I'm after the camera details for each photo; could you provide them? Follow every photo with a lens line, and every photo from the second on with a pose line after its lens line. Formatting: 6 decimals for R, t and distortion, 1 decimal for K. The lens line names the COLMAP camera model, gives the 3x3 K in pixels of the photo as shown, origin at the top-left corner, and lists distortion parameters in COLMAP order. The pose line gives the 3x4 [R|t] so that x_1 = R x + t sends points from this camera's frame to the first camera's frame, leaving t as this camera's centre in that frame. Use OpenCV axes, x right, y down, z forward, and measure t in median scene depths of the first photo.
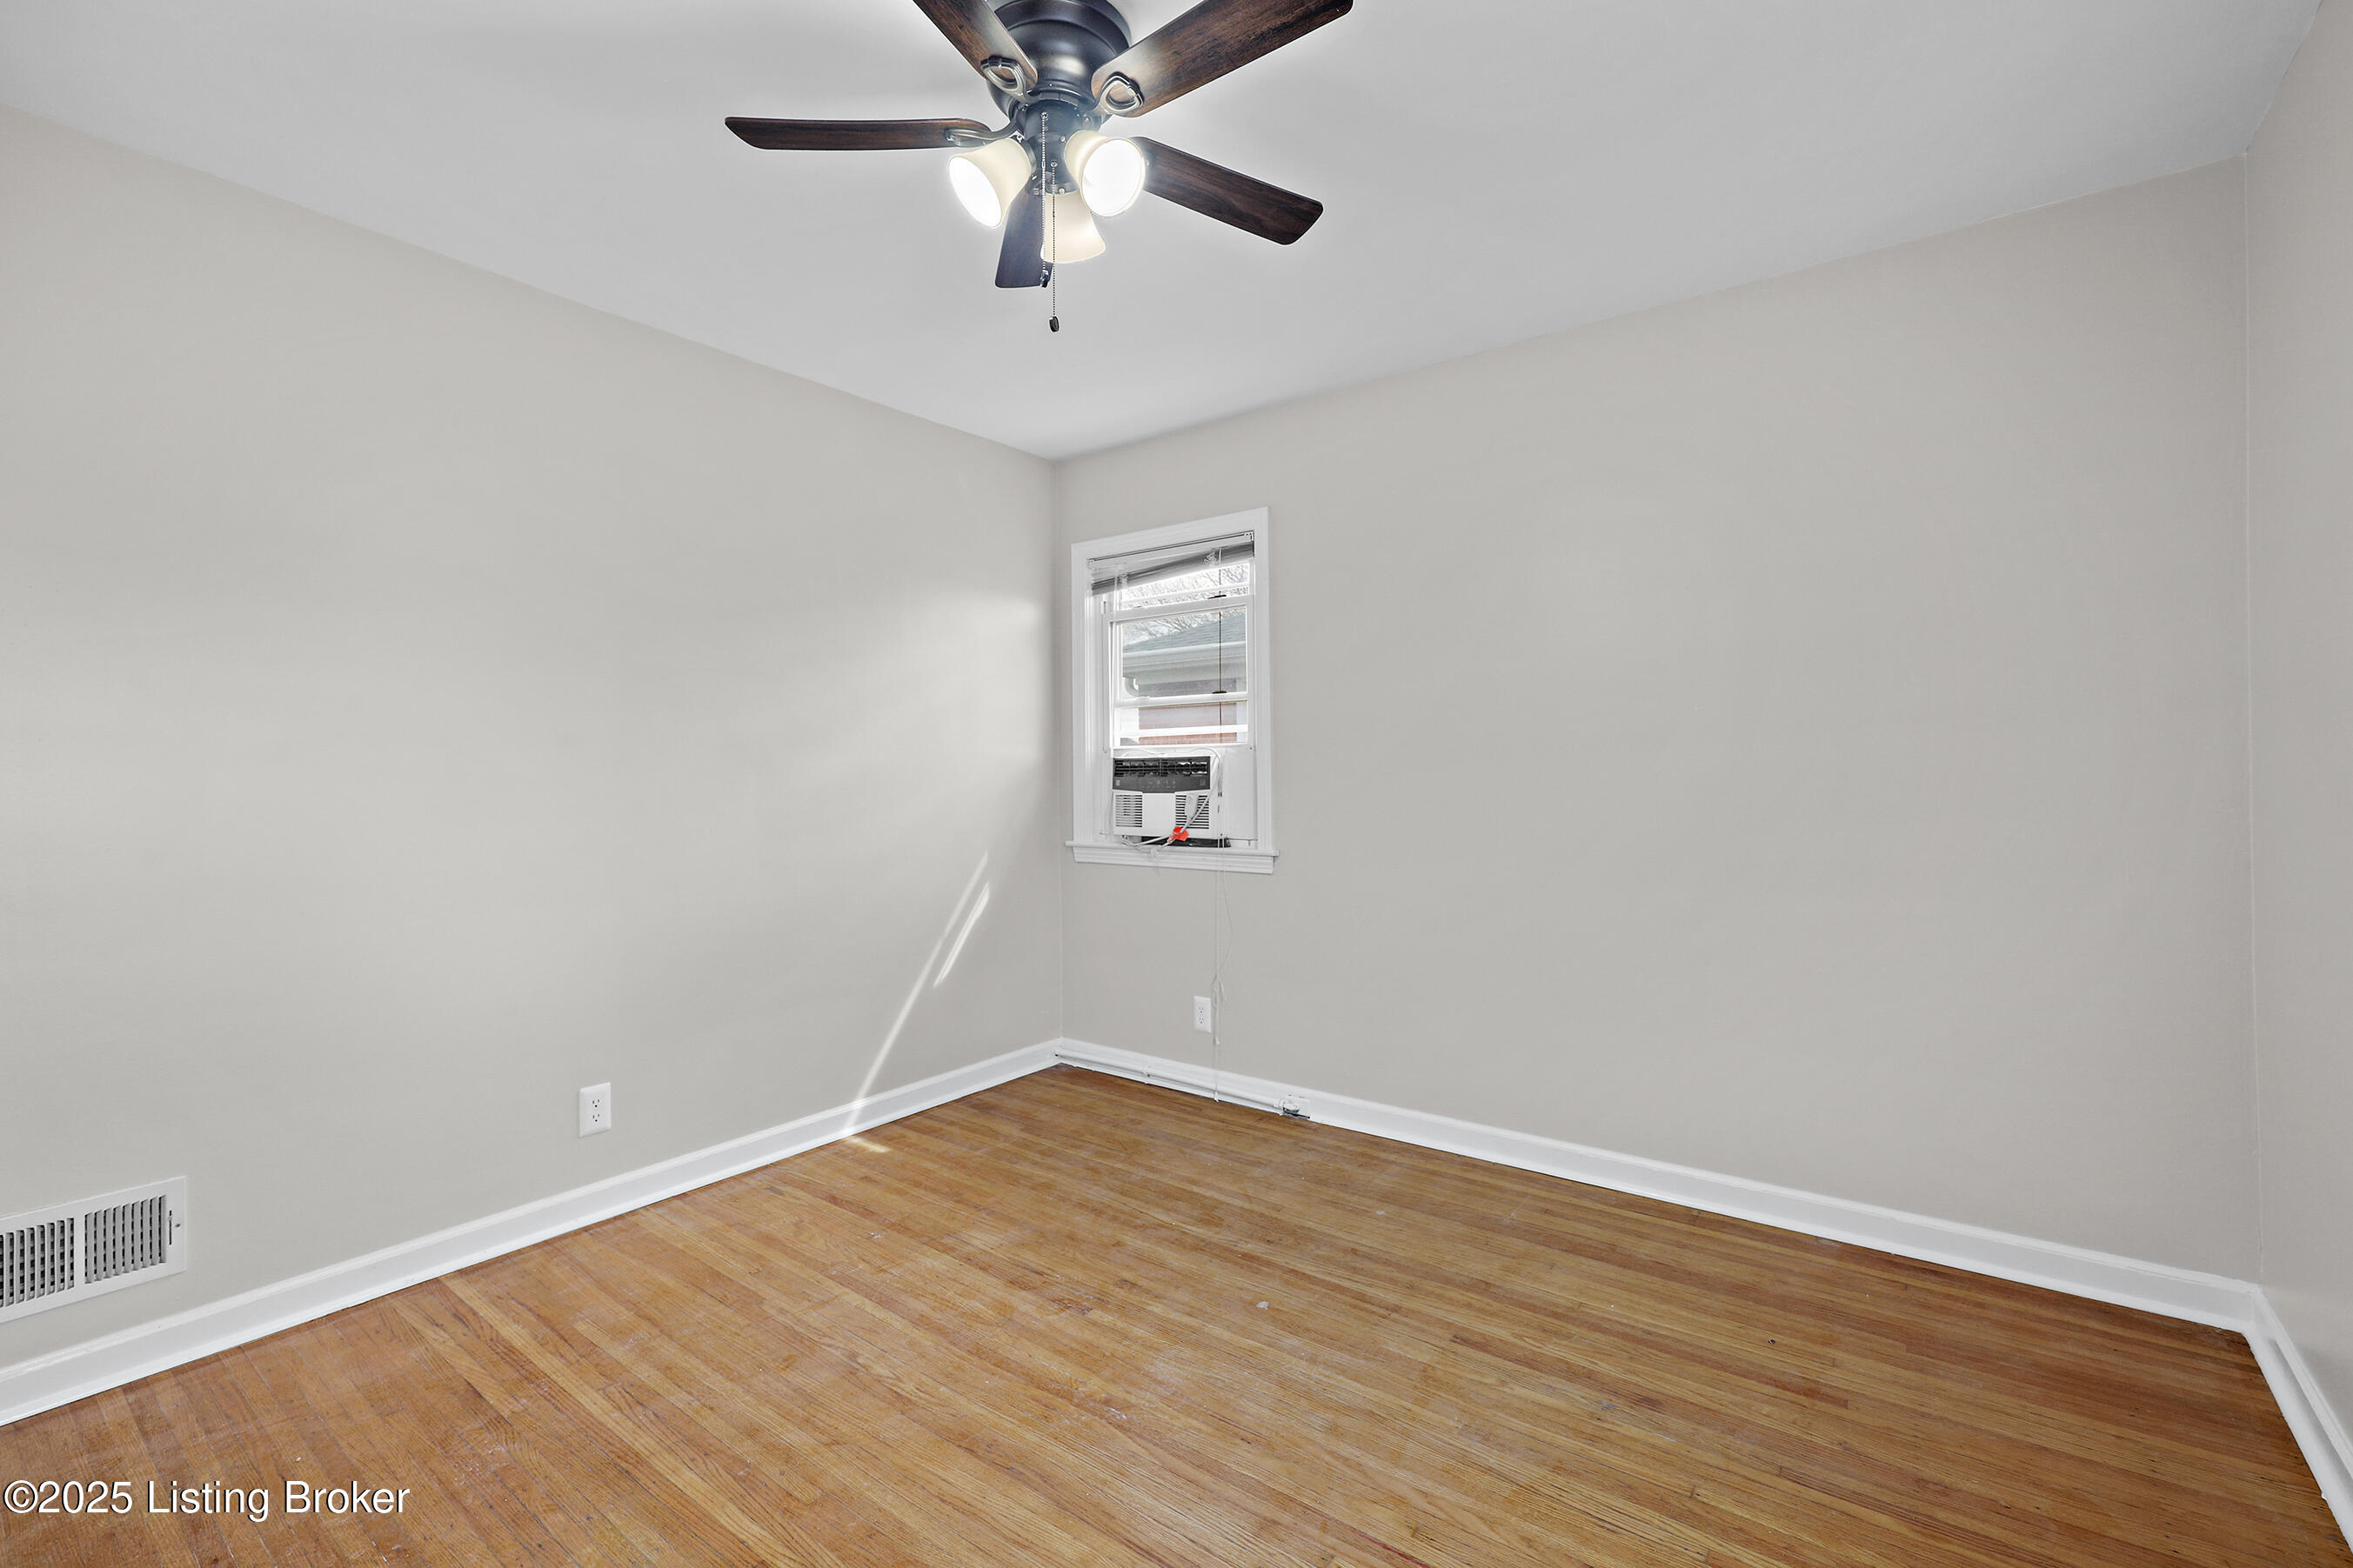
lens RADIAL K [[1020.2, 0, 1182.1], [0, 1020.2, 747.4], [0, 0, 1]] dist [0.001665, 0.000583]
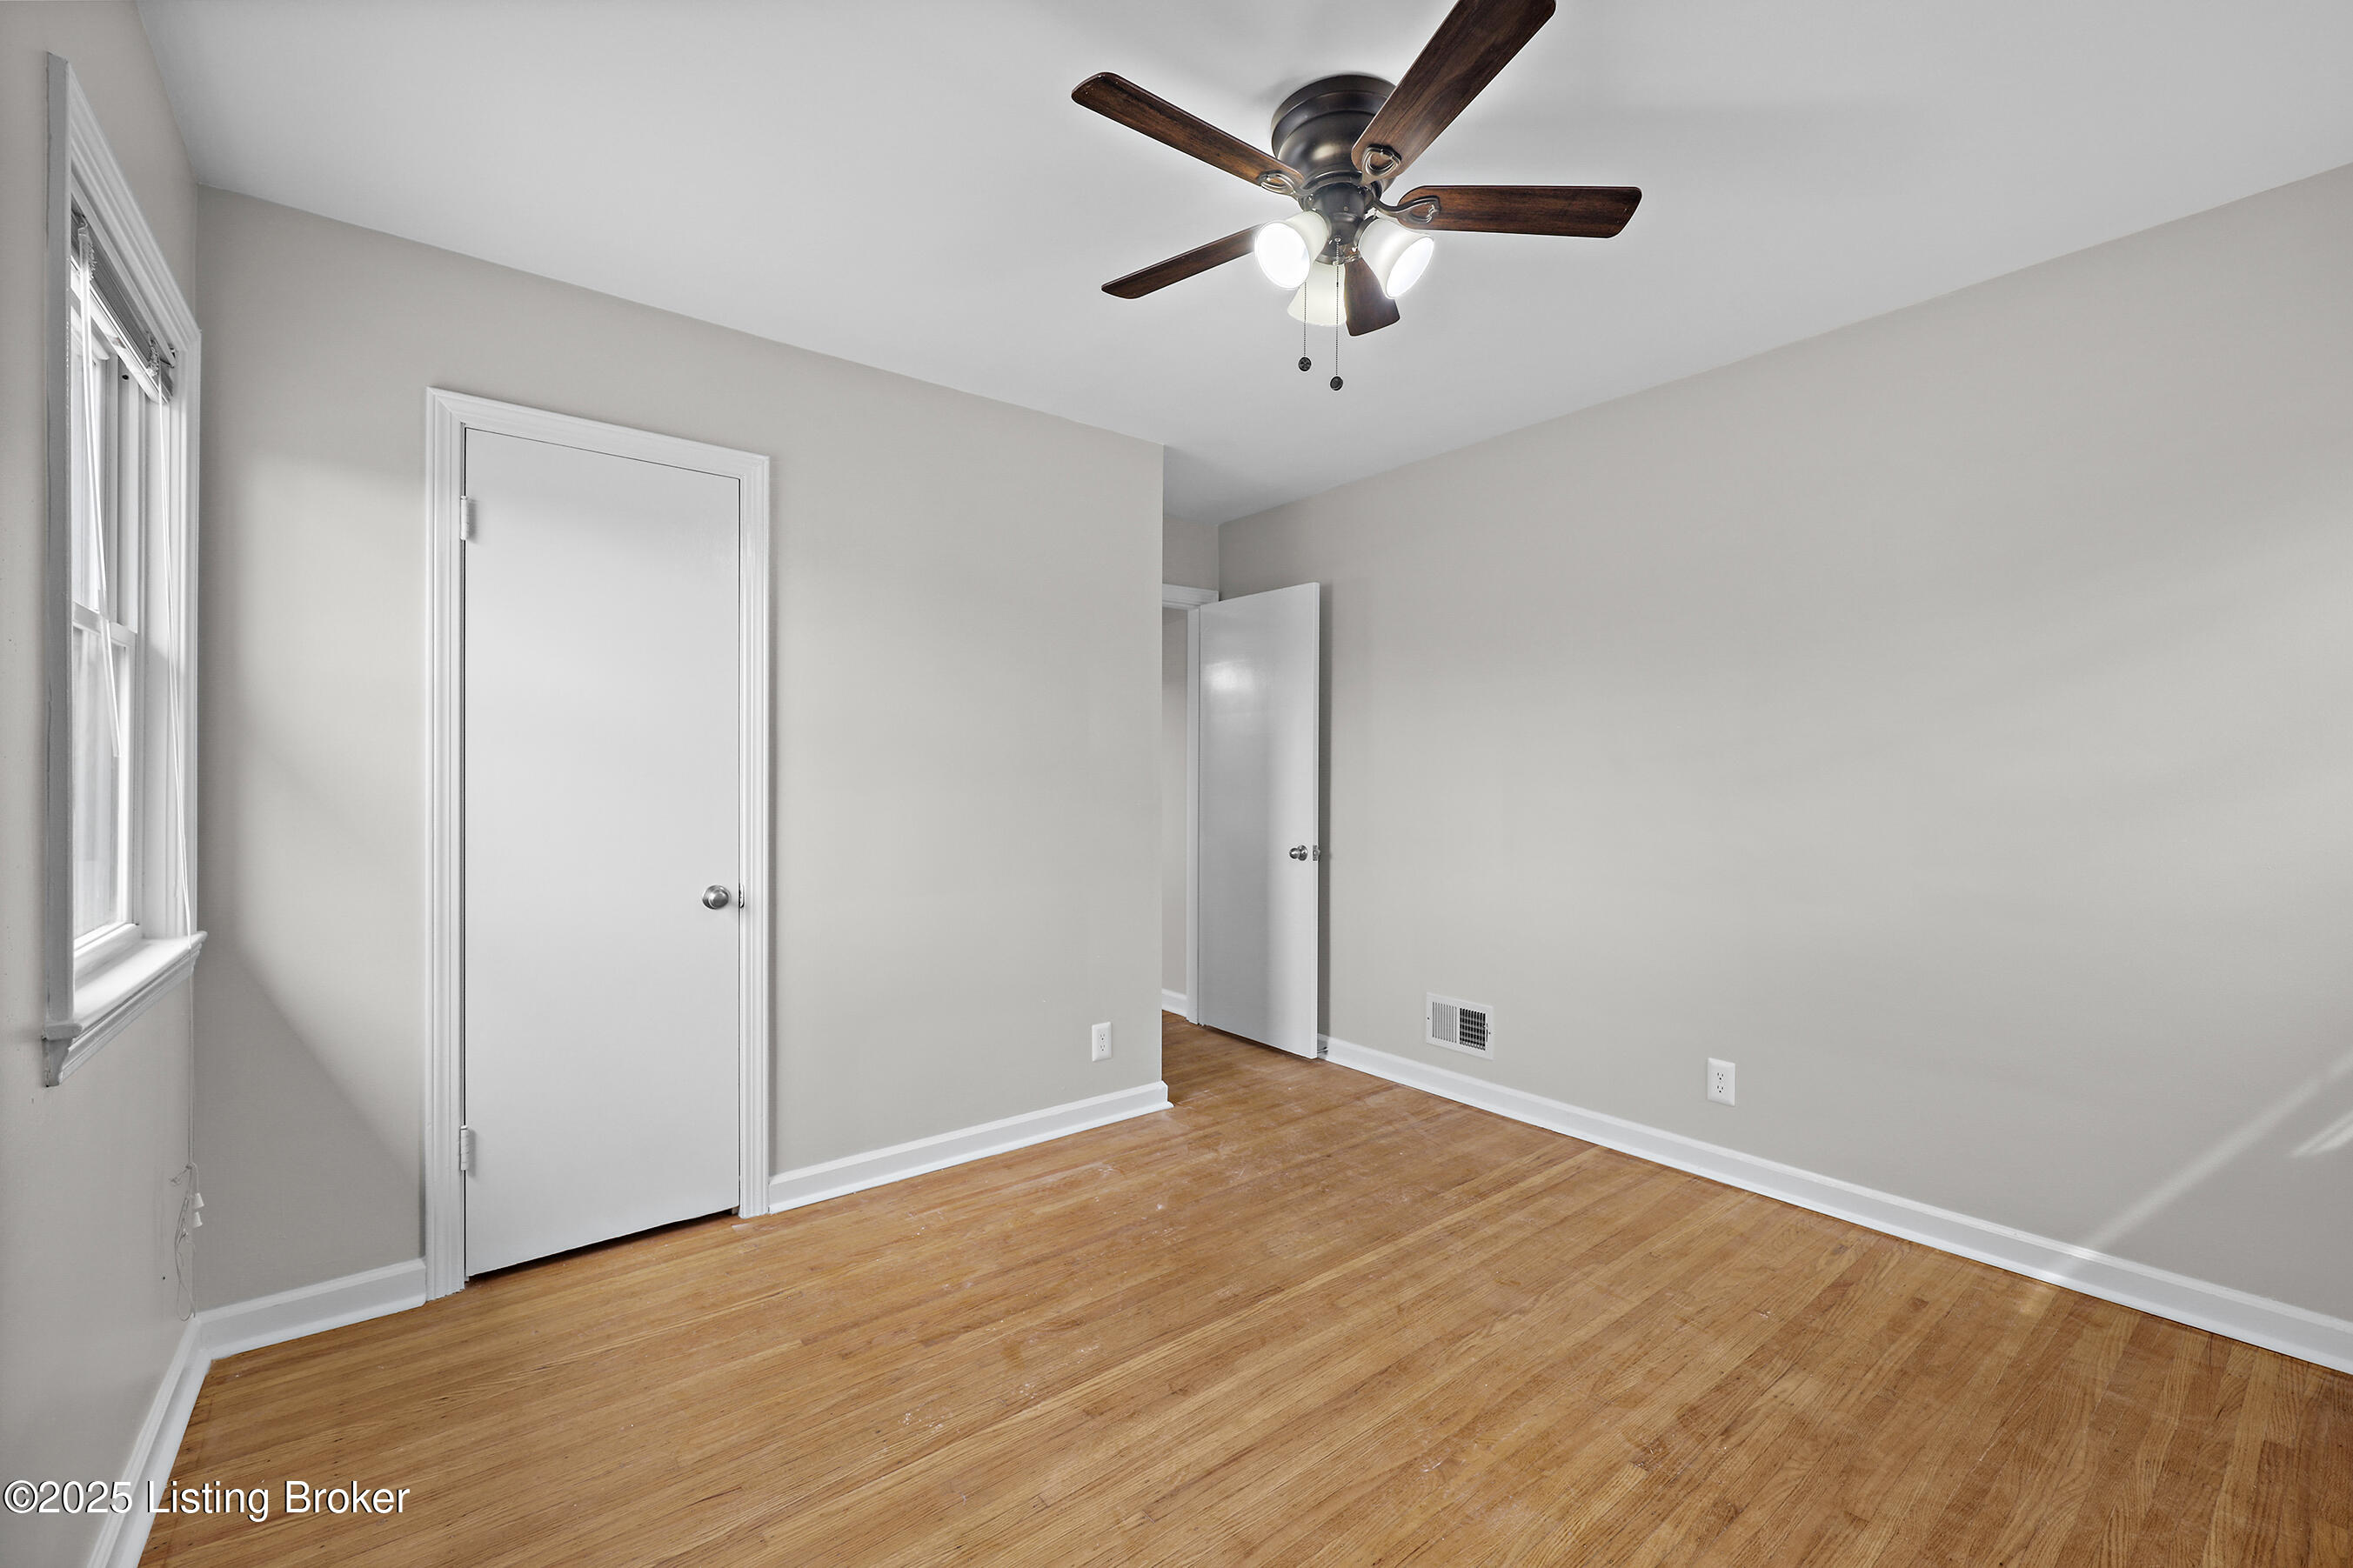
lens RADIAL K [[967.1, 0, 1194.0], [0, 967.1, 785.0], [0, 0, 1]] dist [0.001313, -0.000322]
pose [[-0.243405, 0.016070, -0.969792, 0.710503], [0.021607, 0.999704, 0.011143, 0.006856], [0.969684, -0.018242, -0.243681, 0.852339]]
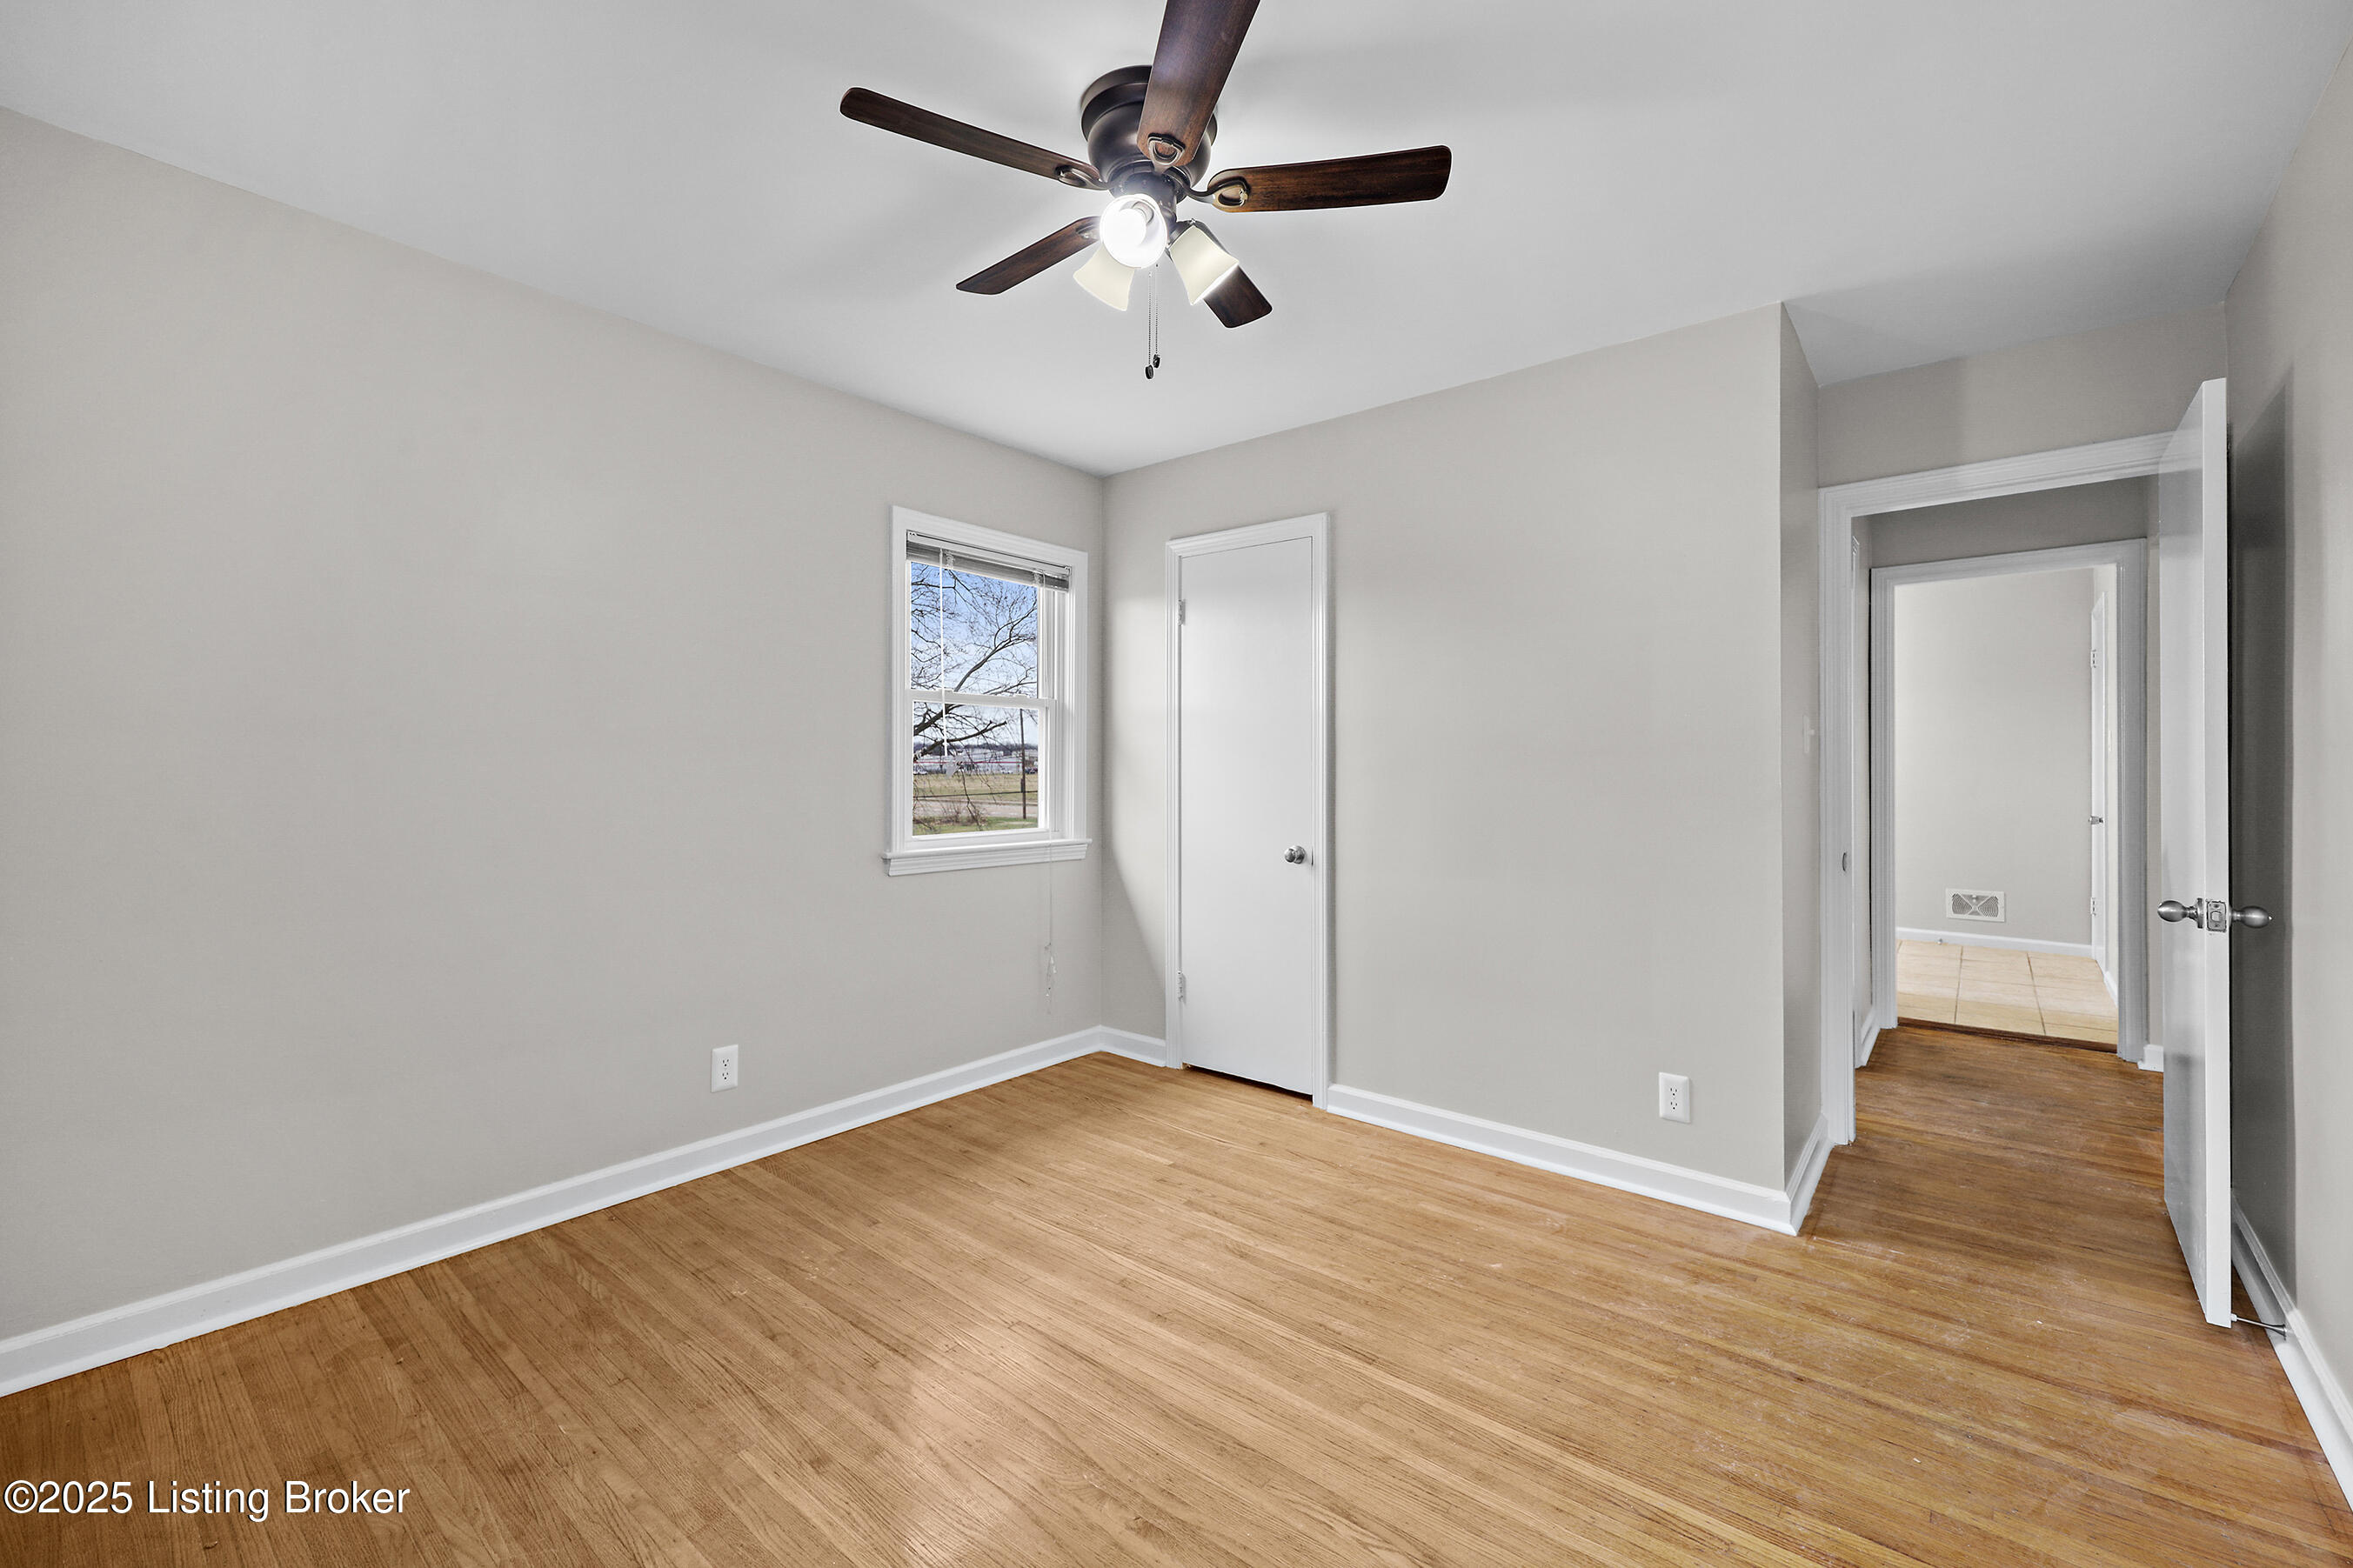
lens RADIAL K [[971.9, 0, 1190.1], [0, 971.9, 764.1], [0, 0, 1]] dist [-0.000484, -0.000193]
pose [[-0.999268, 0.008240, 0.037349, -0.157926], [0.007498, 0.999773, -0.019964, 0.026451], [-0.037505, -0.019670, -0.999103, 1.572172]]
